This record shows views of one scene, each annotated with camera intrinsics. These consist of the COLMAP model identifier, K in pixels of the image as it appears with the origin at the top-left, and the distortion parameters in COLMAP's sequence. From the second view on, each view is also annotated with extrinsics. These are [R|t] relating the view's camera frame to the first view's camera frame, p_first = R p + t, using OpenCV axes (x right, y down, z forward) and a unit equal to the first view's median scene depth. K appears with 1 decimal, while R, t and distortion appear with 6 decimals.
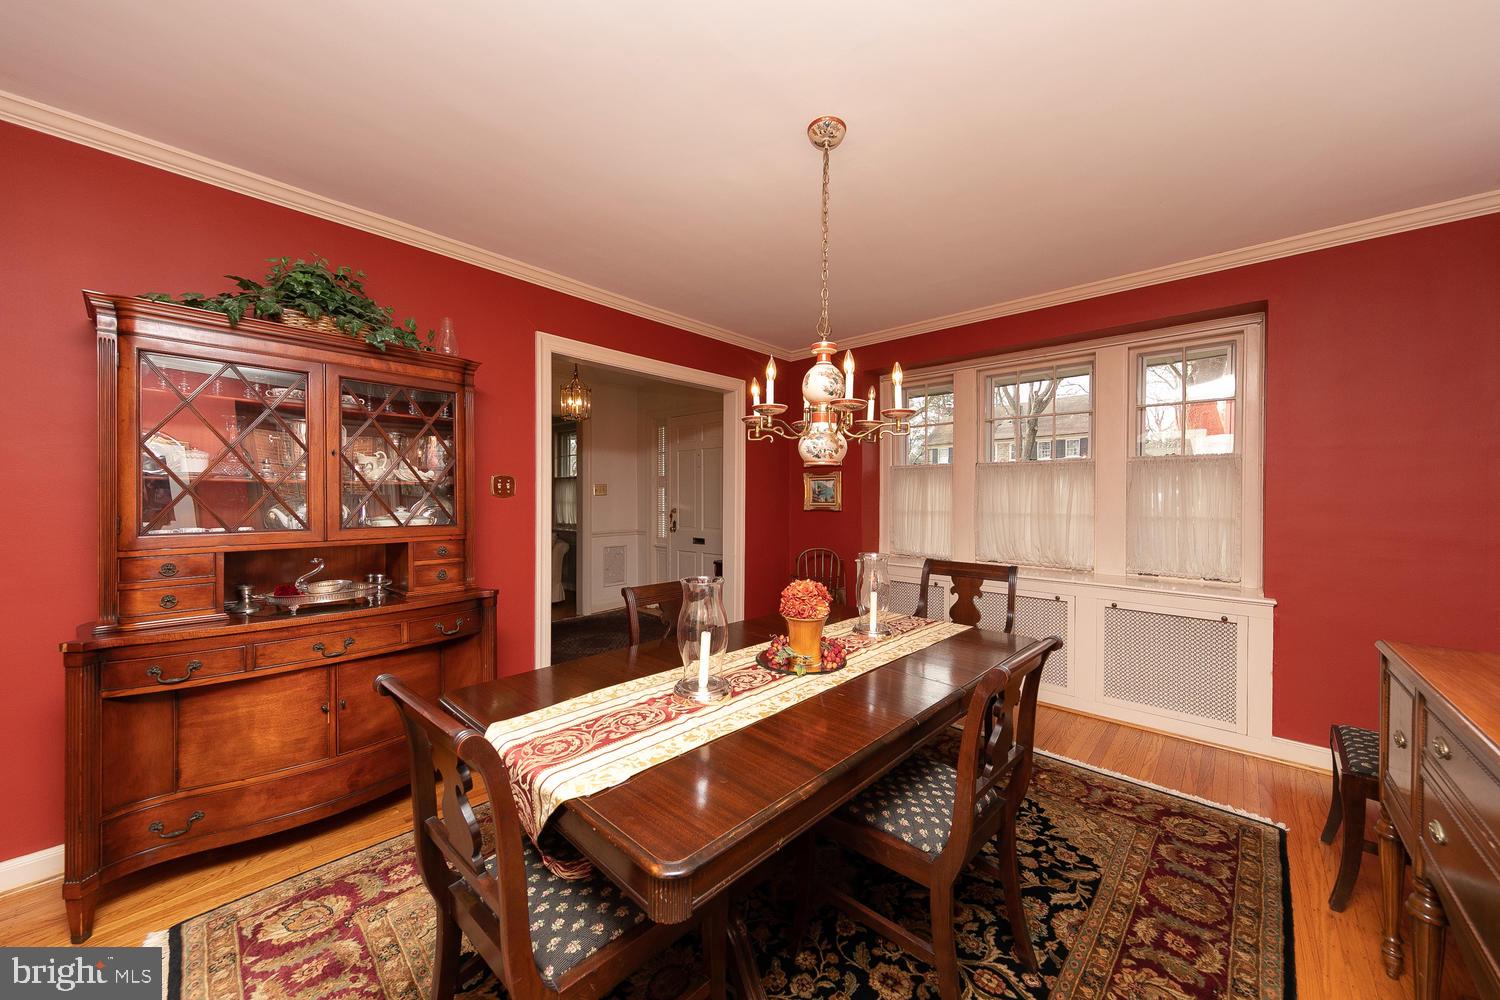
lens RADIAL K [[559.0, 0, 760.8], [0, 559.0, 502.5], [0, 0, 1]] dist [0.004746, -0.000175]
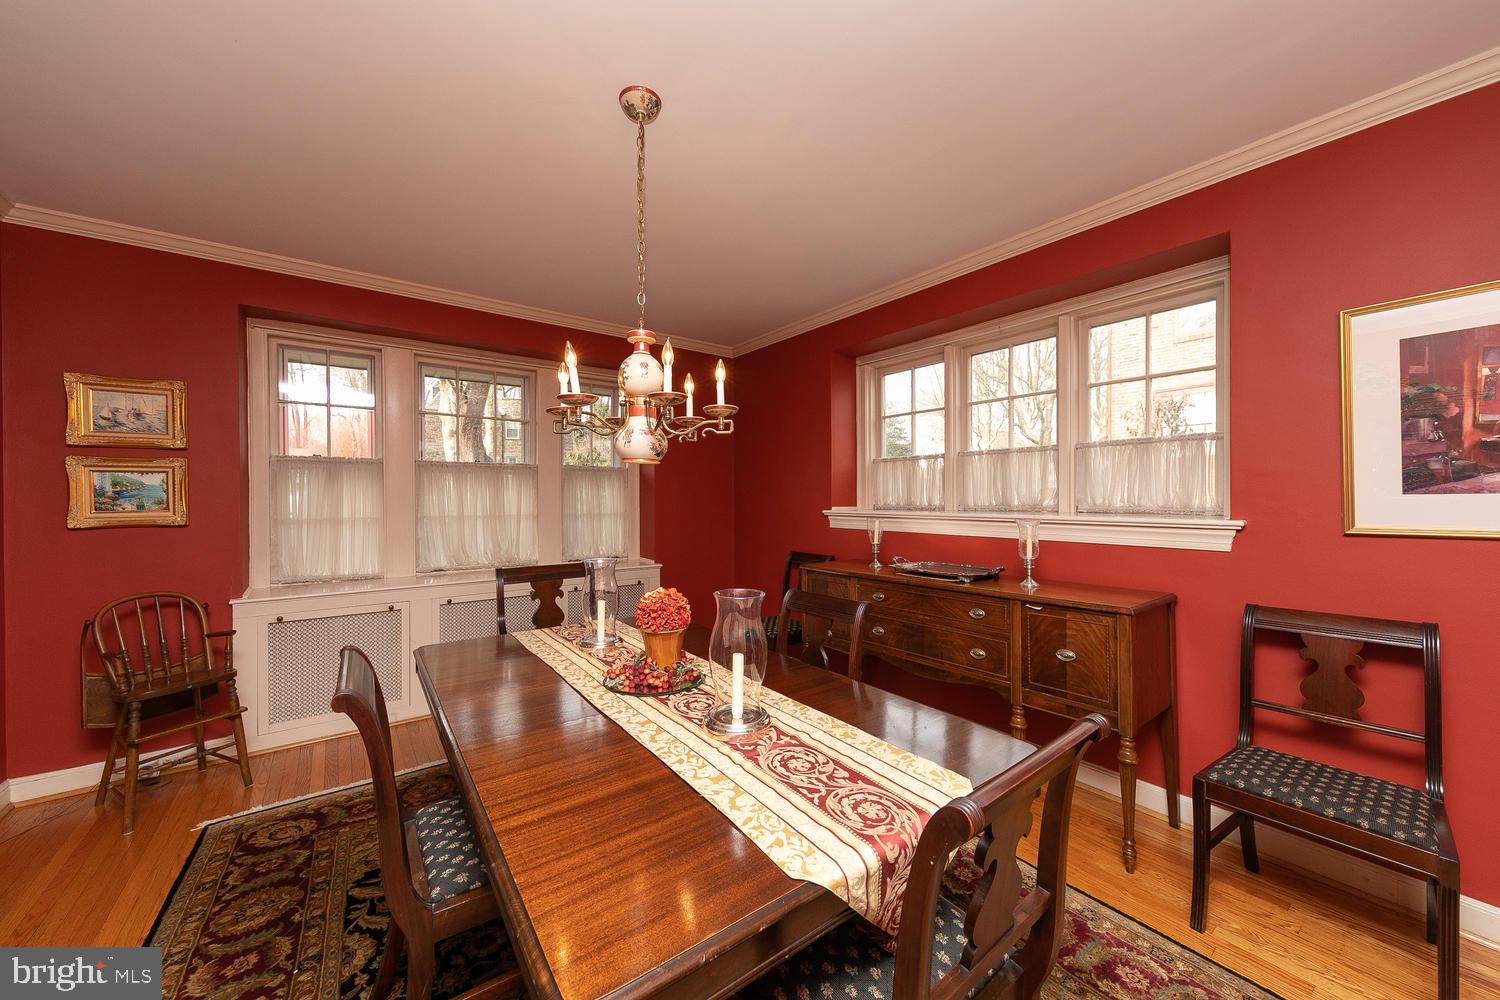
lens RADIAL K [[564.7, 0, 753.6], [0, 564.7, 494.4], [0, 0, 1]] dist [-0.001186, -0.000113]
pose [[0.145624, 0.001761, 0.989338, -0.785498], [0.018897, 0.999811, -0.004561, -0.007667], [-0.989160, 0.019359, 0.145563, 0.688520]]
